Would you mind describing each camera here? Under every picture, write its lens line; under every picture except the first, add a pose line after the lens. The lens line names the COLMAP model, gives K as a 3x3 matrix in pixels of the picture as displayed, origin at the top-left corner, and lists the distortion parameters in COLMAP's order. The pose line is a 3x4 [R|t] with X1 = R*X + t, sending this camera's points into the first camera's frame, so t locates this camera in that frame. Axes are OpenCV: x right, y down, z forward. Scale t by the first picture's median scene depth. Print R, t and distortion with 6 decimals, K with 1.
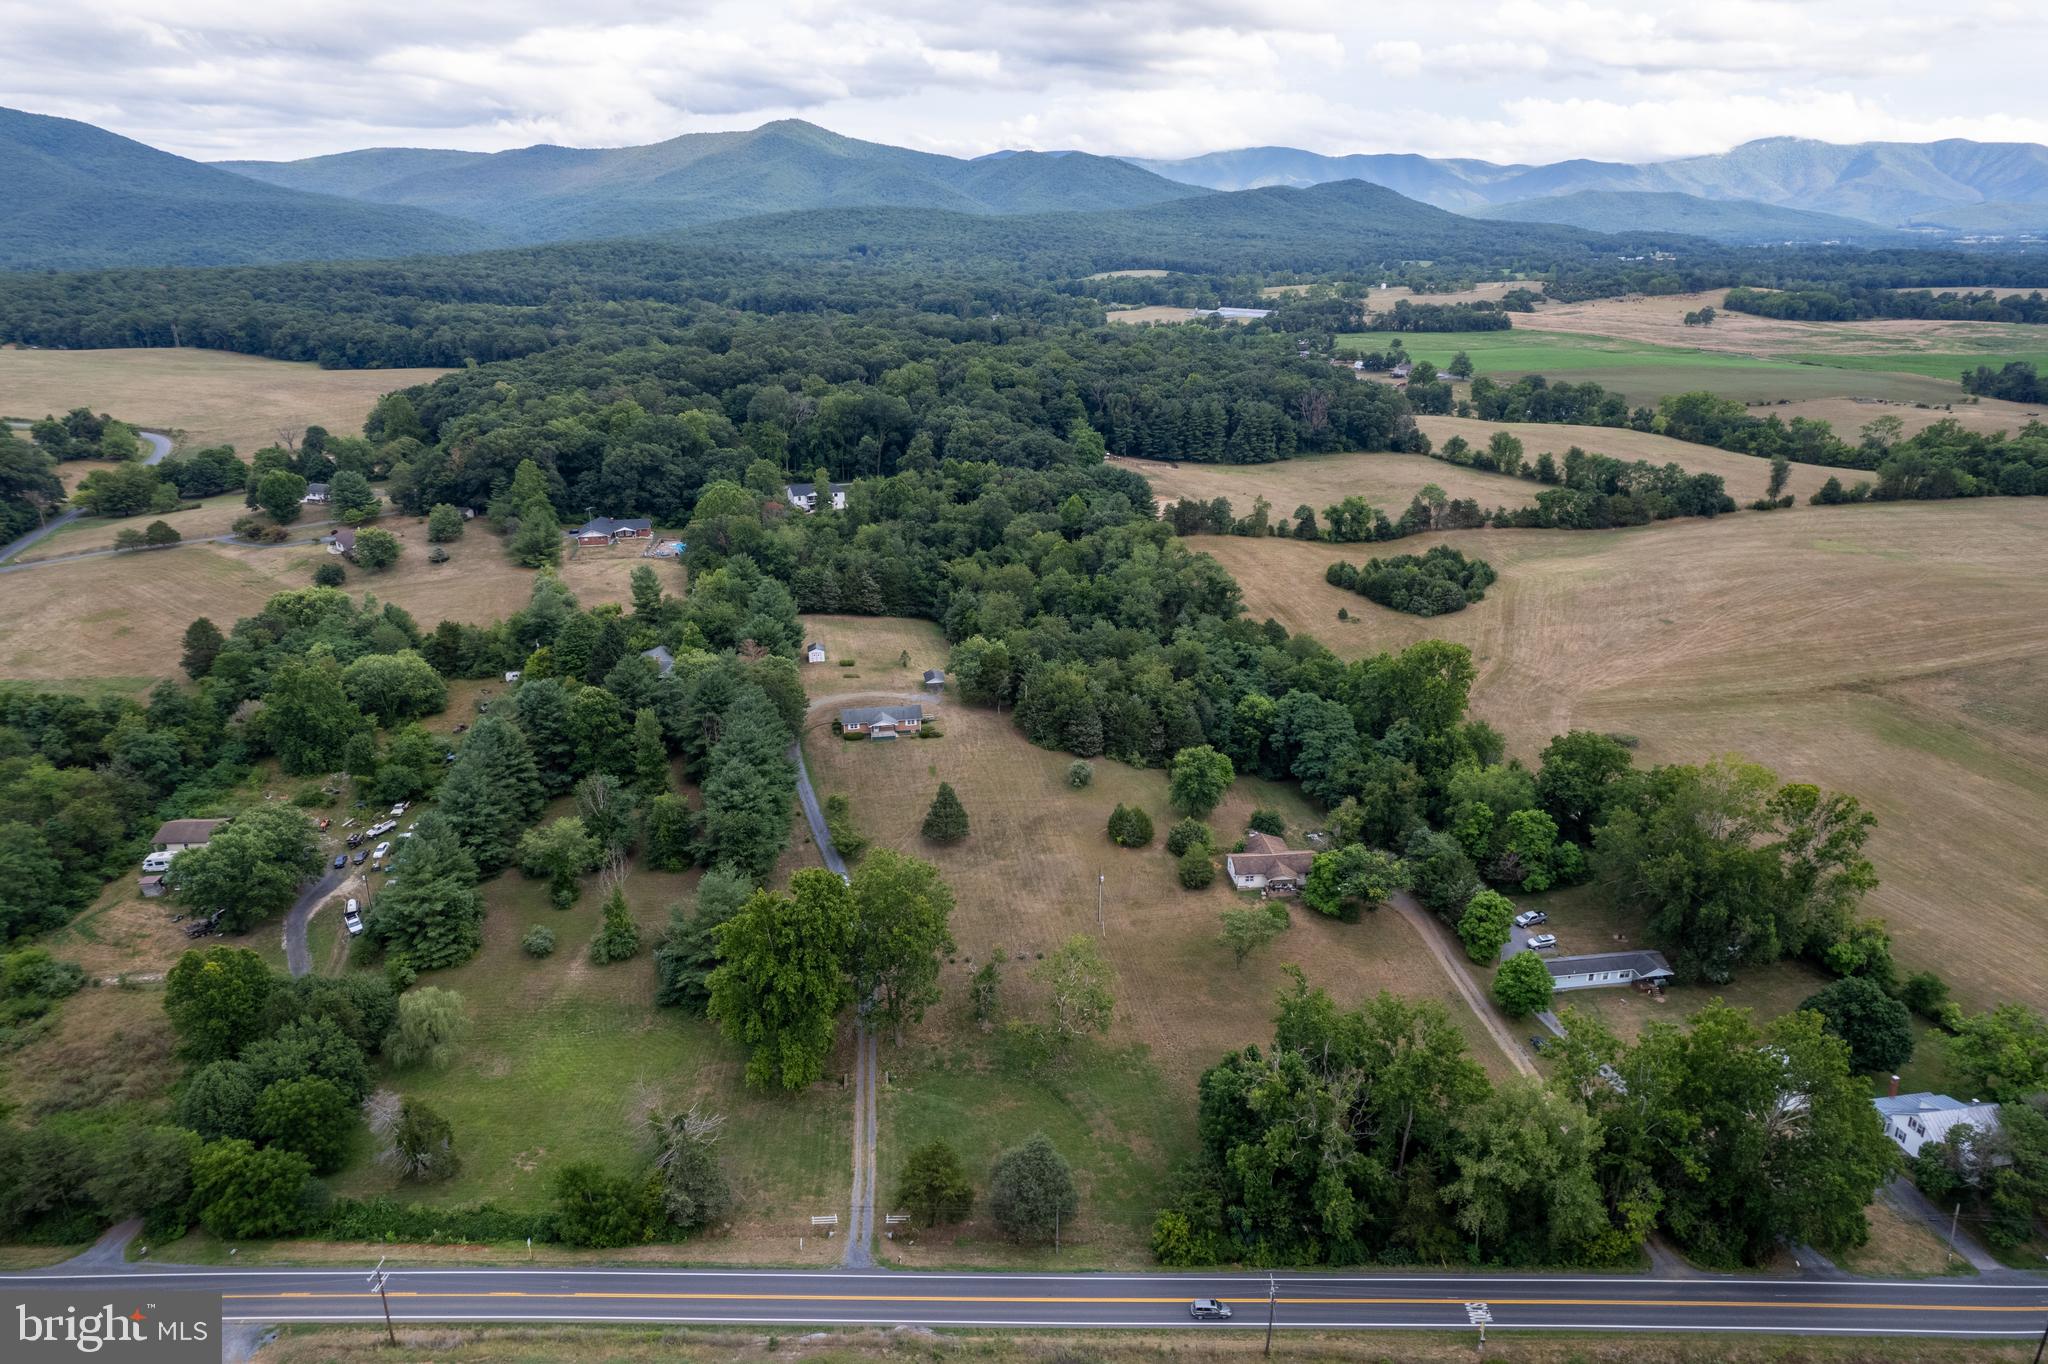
lens RADIAL K [[1316.6, 0, 1030.1], [0, 1316.6, 693.0], [0, 0, 1]] dist [-0.072622, 0.065375]
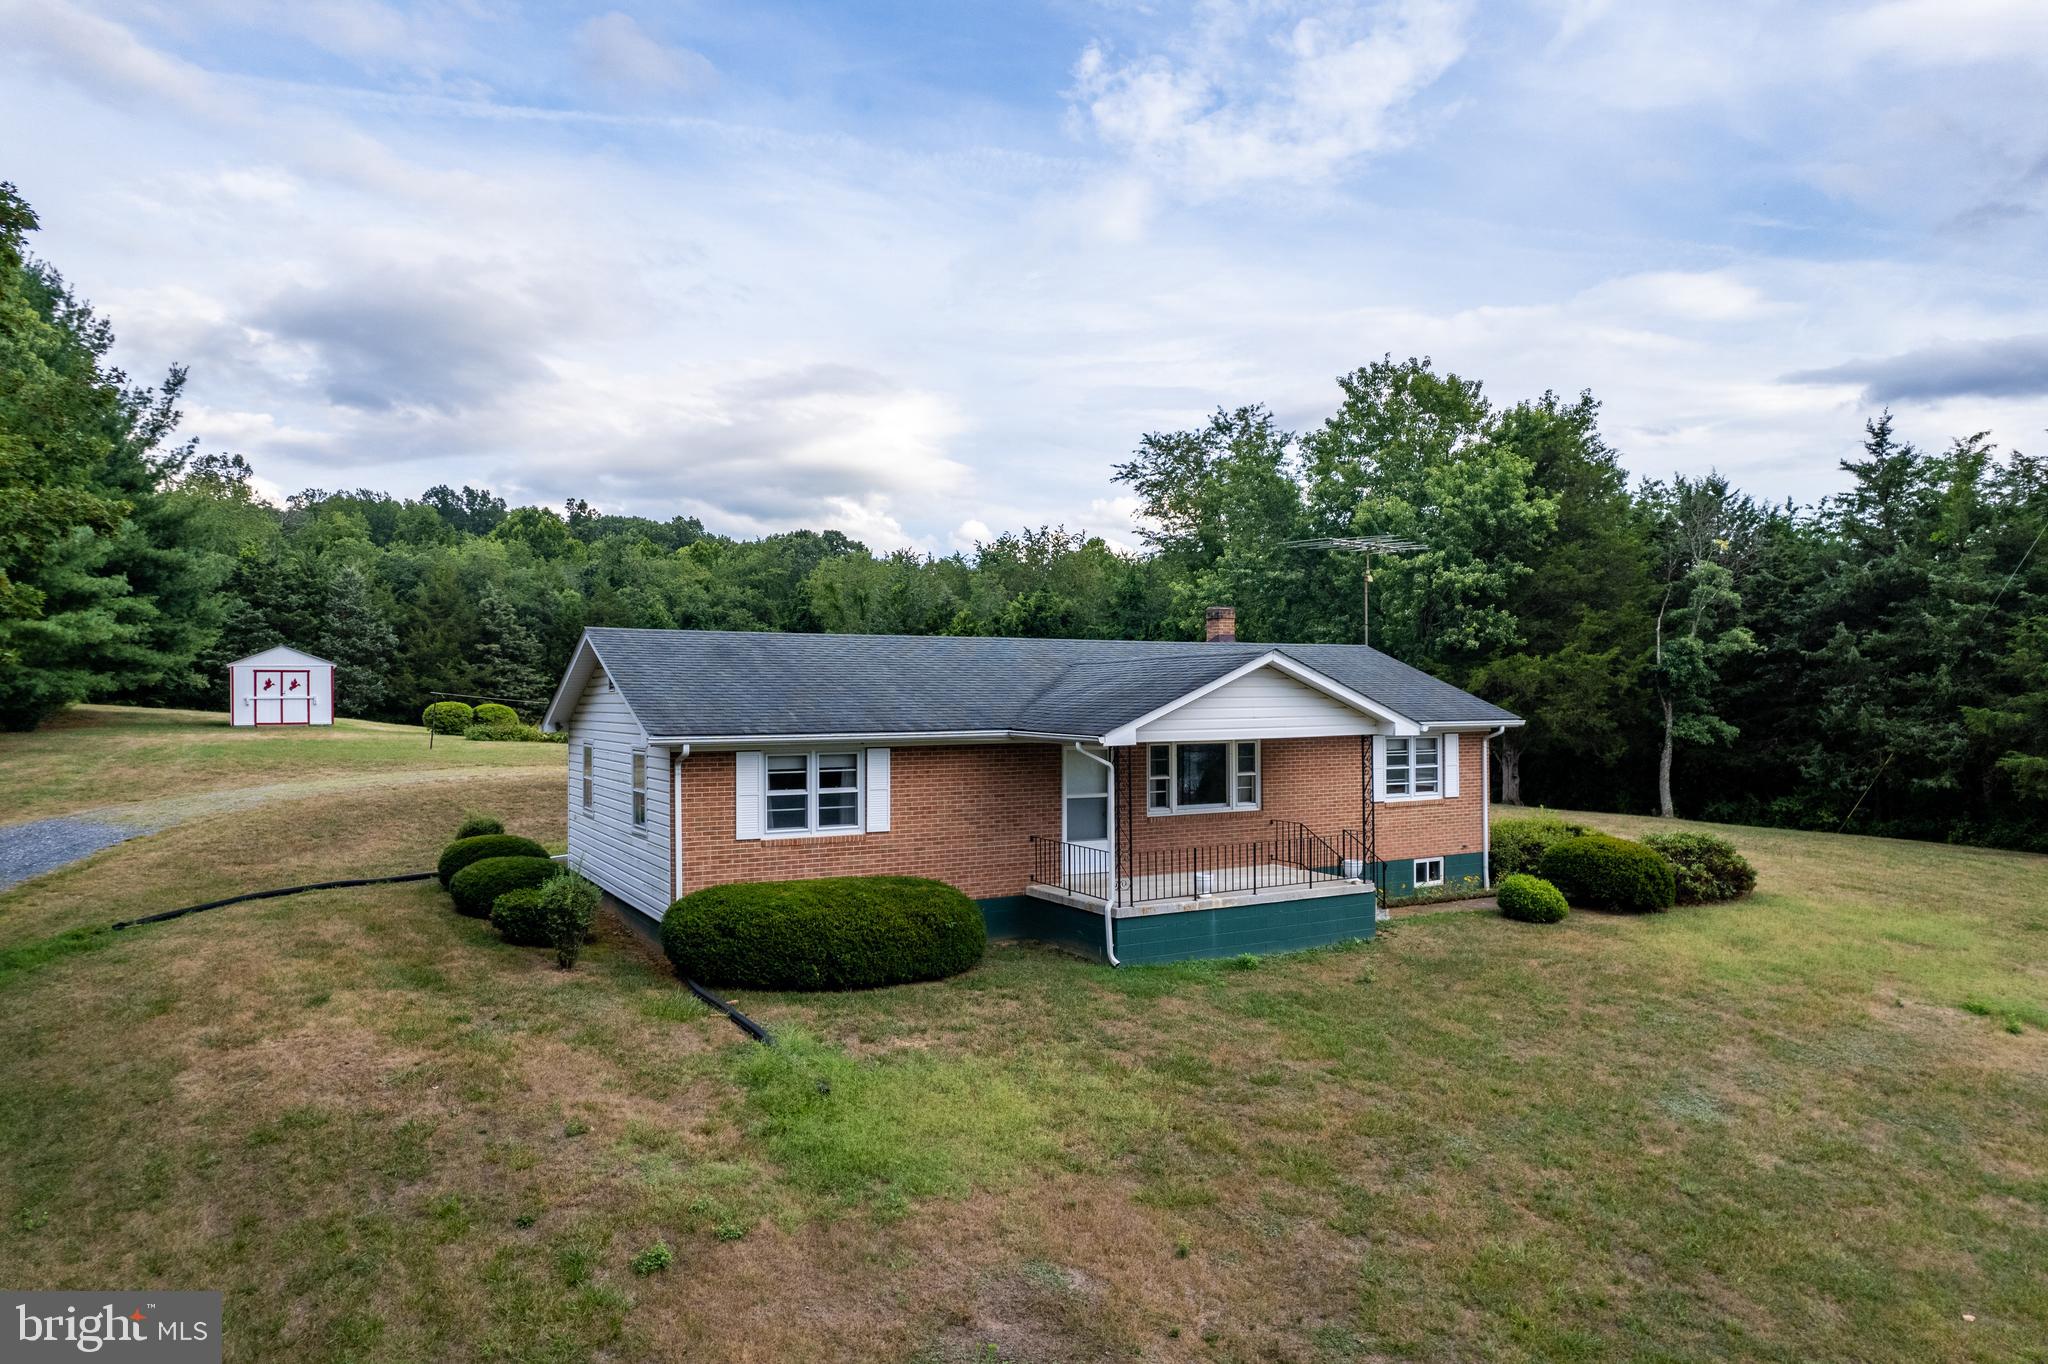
lens RADIAL K [[1316.6, 0, 1030.1], [0, 1316.6, 693.0], [0, 0, 1]] dist [-0.072622, 0.065375]
pose [[0.938931, 0.004489, 0.344077, -0.093472], [0.112633, 0.940823, -0.319634, 0.027531], [-0.325150, 0.338868, 0.882862, 0.594369]]
